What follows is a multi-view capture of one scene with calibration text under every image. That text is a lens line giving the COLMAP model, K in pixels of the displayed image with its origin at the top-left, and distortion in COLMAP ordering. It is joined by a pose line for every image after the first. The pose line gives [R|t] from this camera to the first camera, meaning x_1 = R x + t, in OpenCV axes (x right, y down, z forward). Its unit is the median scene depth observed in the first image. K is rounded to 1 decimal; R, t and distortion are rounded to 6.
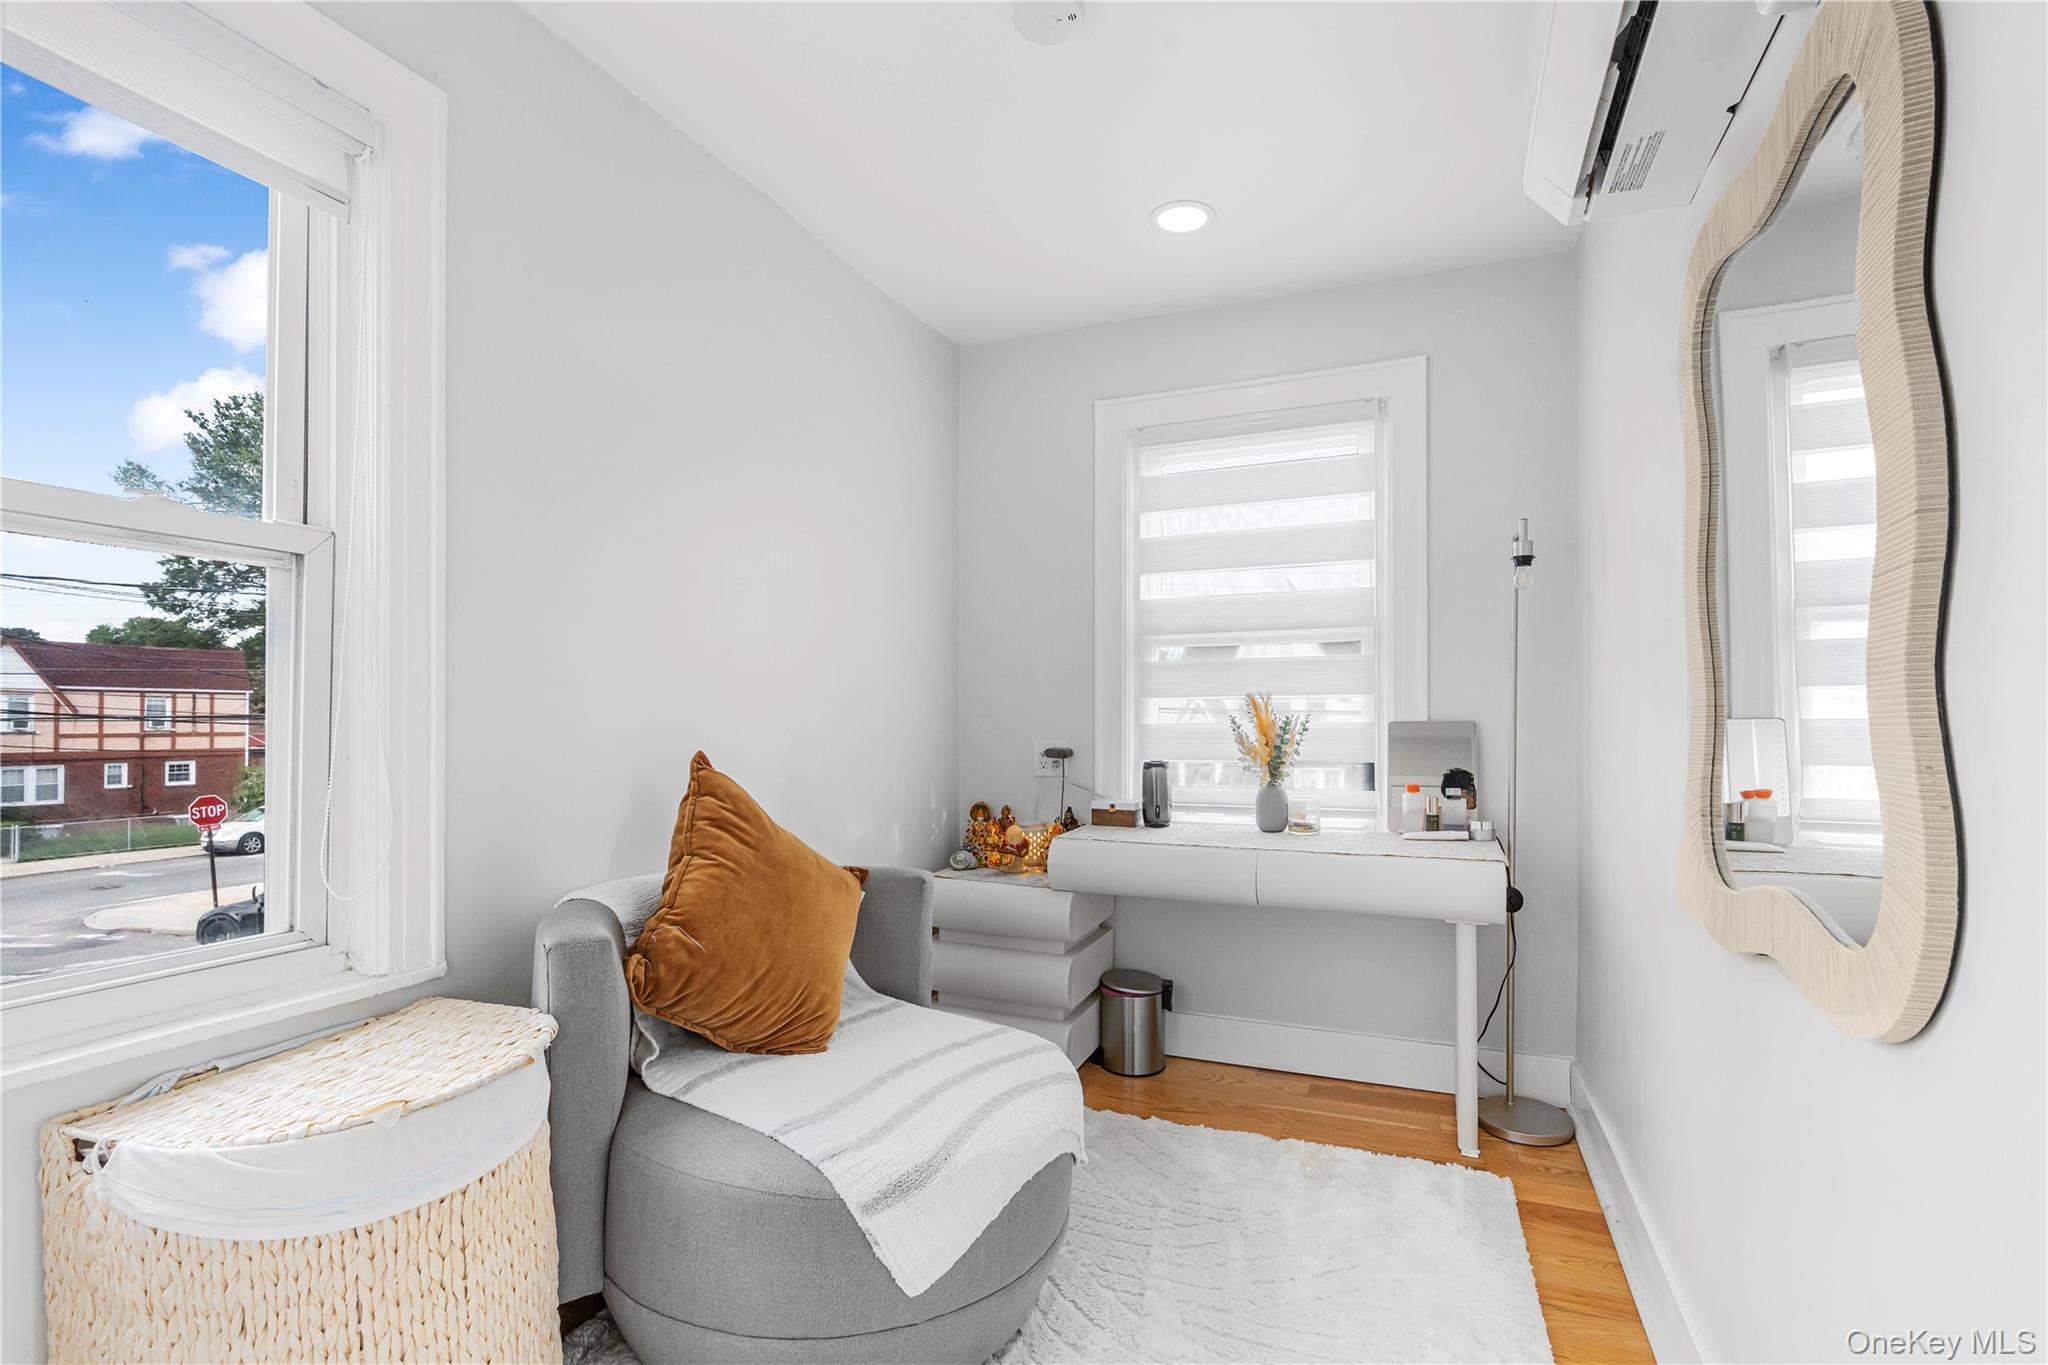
lens RADIAL K [[917.7, 0, 1028.6], [0, 917.7, 688.7], [0, 0, 1]] dist [-0.003801, 0.000238]
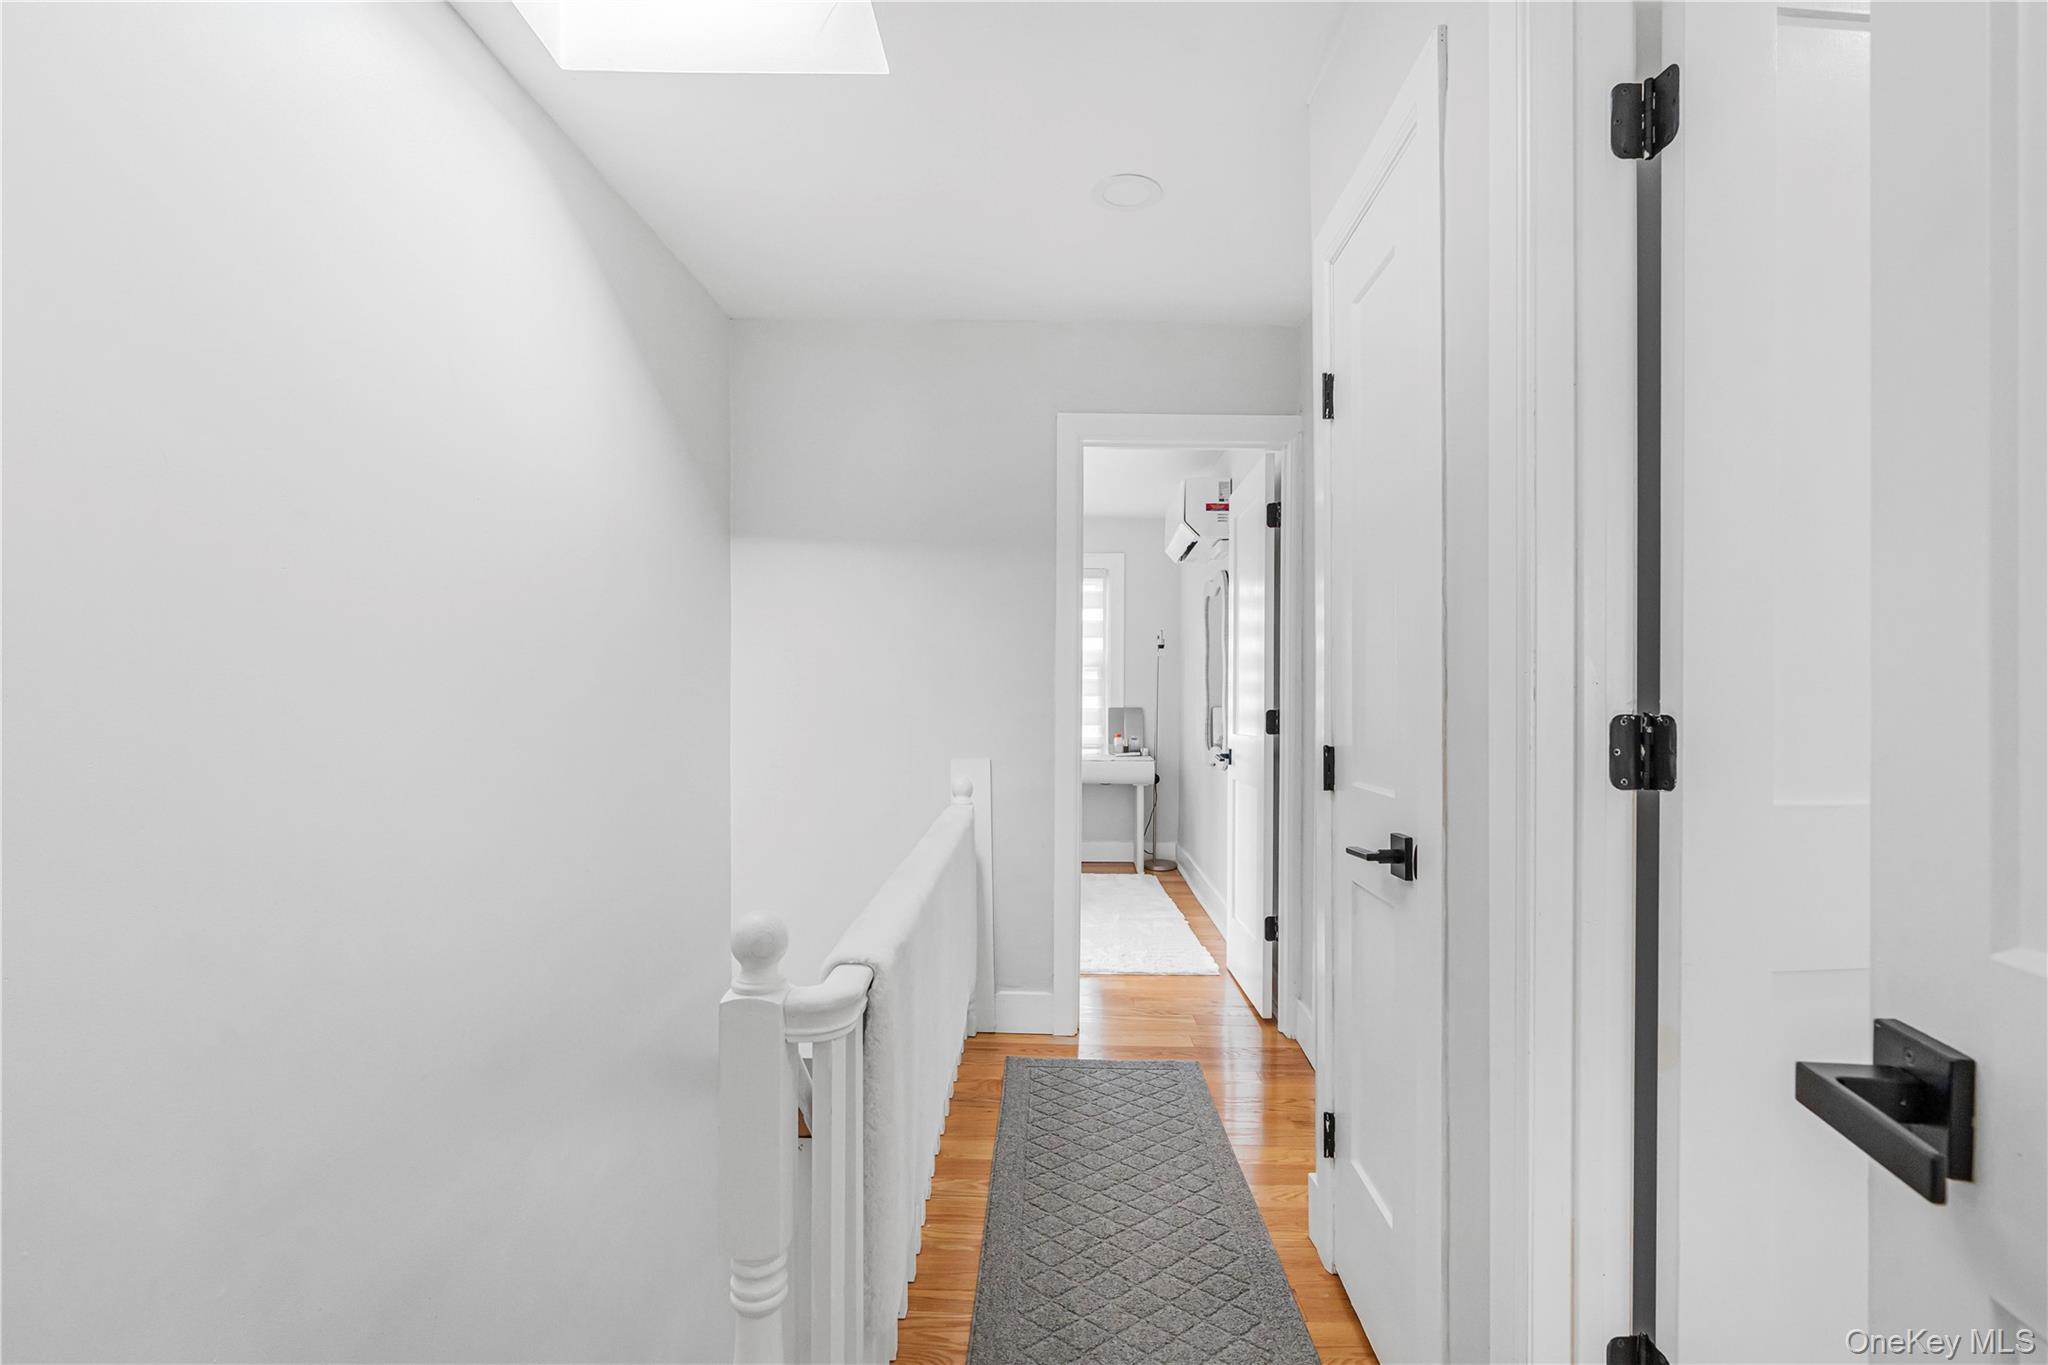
lens RADIAL K [[917.7, 0, 1028.6], [0, 917.7, 688.7], [0, 0, 1]] dist [-0.003801, 0.000238]
pose [[0.934369, 0.005356, 0.356268, -0.682714], [-0.005747, 0.999983, 0.000038, -0.013366], [-0.356262, -0.002083, 0.934384, -1.202126]]
